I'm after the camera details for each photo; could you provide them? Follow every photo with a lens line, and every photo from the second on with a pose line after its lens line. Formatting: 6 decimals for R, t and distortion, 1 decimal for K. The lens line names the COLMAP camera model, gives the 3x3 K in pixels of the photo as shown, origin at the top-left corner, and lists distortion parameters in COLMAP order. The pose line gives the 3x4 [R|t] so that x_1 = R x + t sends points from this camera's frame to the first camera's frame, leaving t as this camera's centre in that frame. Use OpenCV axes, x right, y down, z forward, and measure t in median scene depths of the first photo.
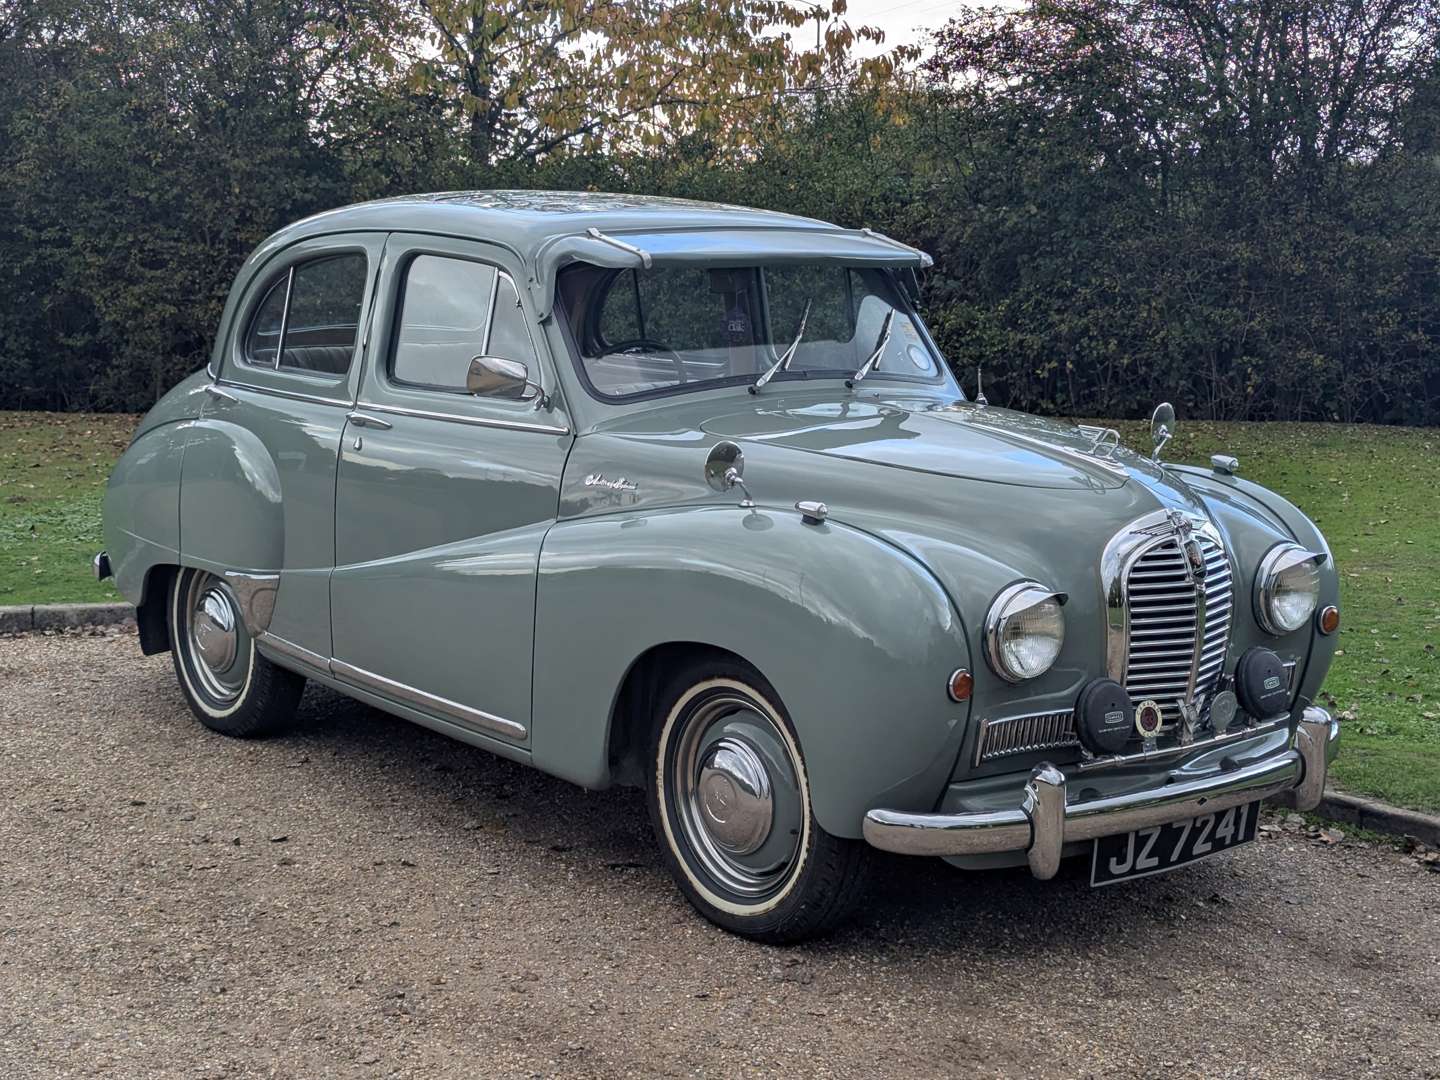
lens RADIAL K [[2017.9, 0, 688.5], [0, 2017.9, 516.1], [0, 0, 1]] dist [0.205251, -0.647676]
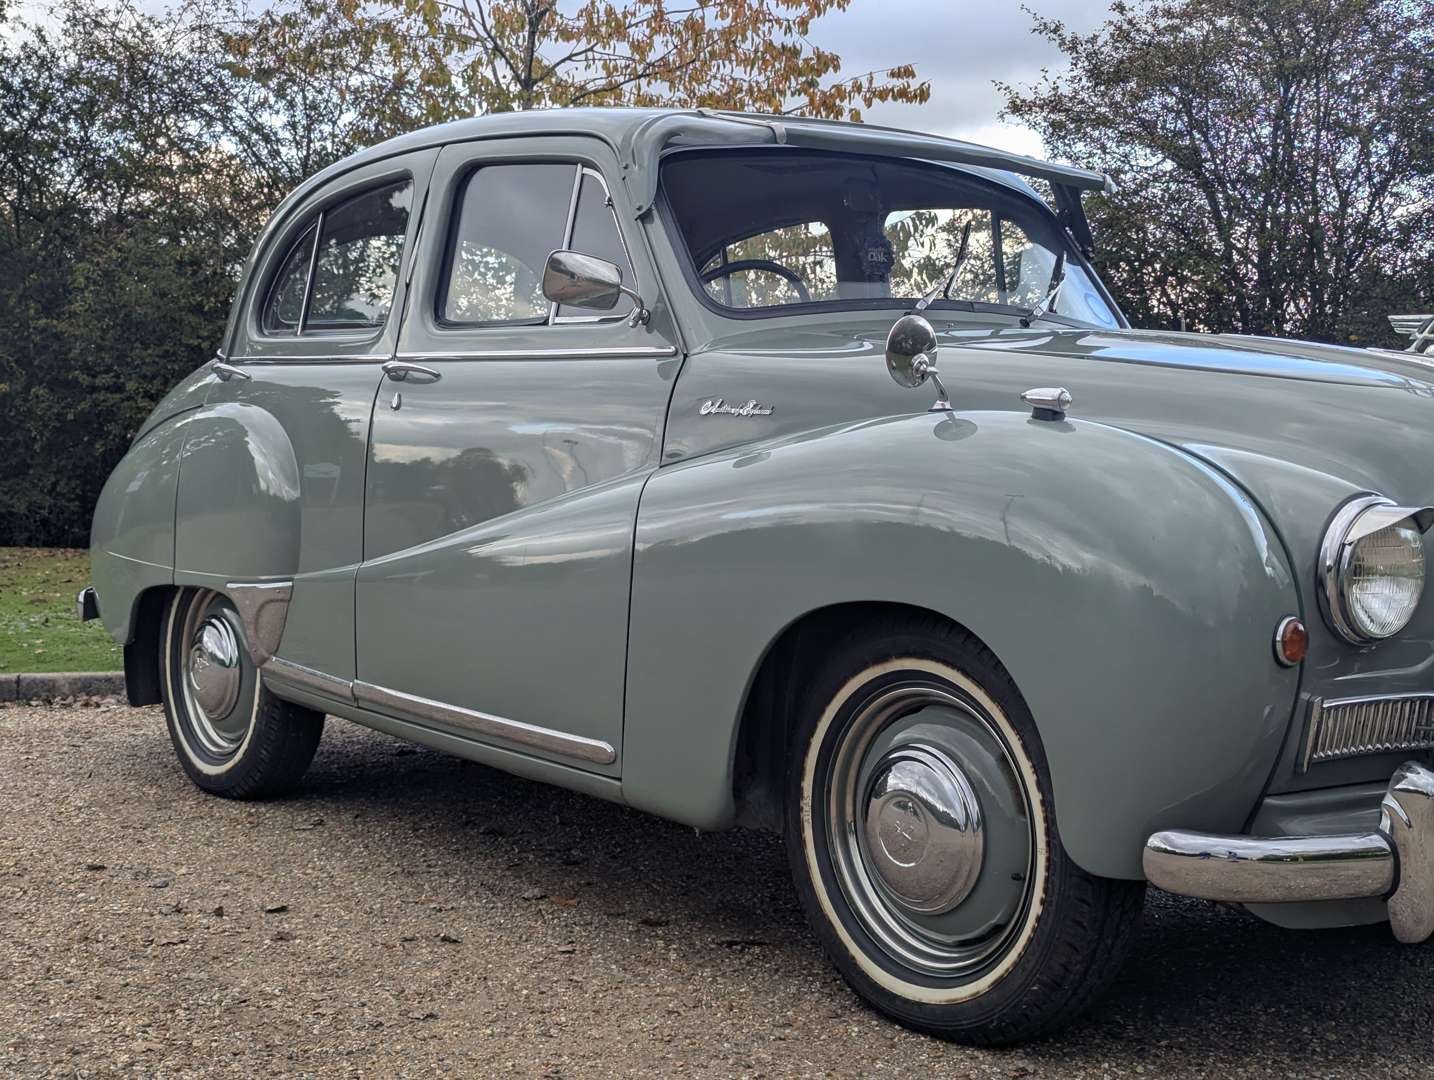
lens RADIAL K [[1848.5, 0, 734.8], [0, 1848.5, 475.6], [0, 0, 1]] dist [0.110500, -0.203044]
pose [[0.999801, 0.007520, 0.018499, -0.047850], [-0.005396, 0.993660, -0.112299, 0.078279], [-0.019226, 0.112177, 0.993502, 0.307041]]
